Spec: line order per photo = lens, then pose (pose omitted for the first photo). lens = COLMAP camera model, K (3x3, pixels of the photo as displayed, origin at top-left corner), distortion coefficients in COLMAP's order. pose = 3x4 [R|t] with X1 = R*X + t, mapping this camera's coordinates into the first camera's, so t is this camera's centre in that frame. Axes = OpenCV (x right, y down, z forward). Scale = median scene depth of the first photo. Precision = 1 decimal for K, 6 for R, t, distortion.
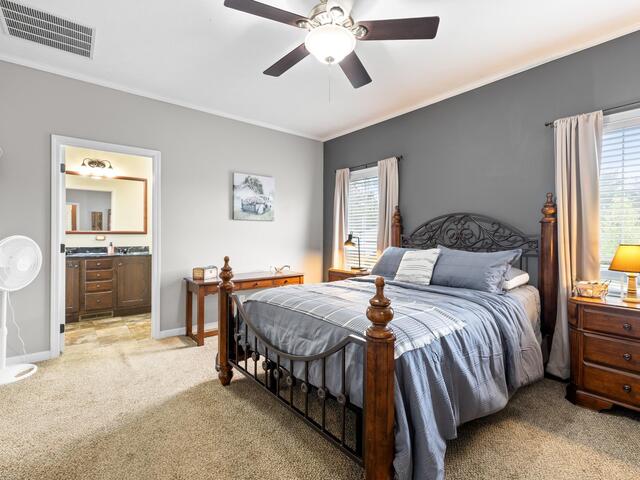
lens RADIAL K [[311.7, 0, 317.1], [0, 311.7, 238.4], [0, 0, 1]] dist [-0.004767, -0.001042]
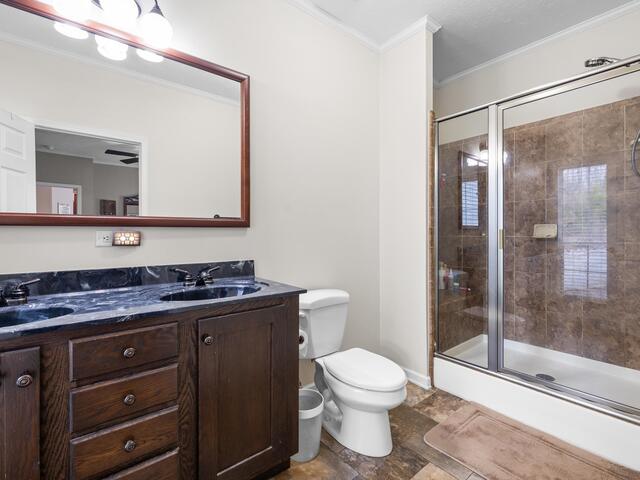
lens RADIAL K [[311.7, 0, 323.3], [0, 311.7, 235.9], [0, 0, 1]] dist [-0.004767, -0.001042]
pose [[0.999951, -0.005309, -0.008339, -0.500768], [0.005373, 0.999956, 0.007701, -0.005920], [0.008298, -0.007745, 0.999936, 0.695048]]
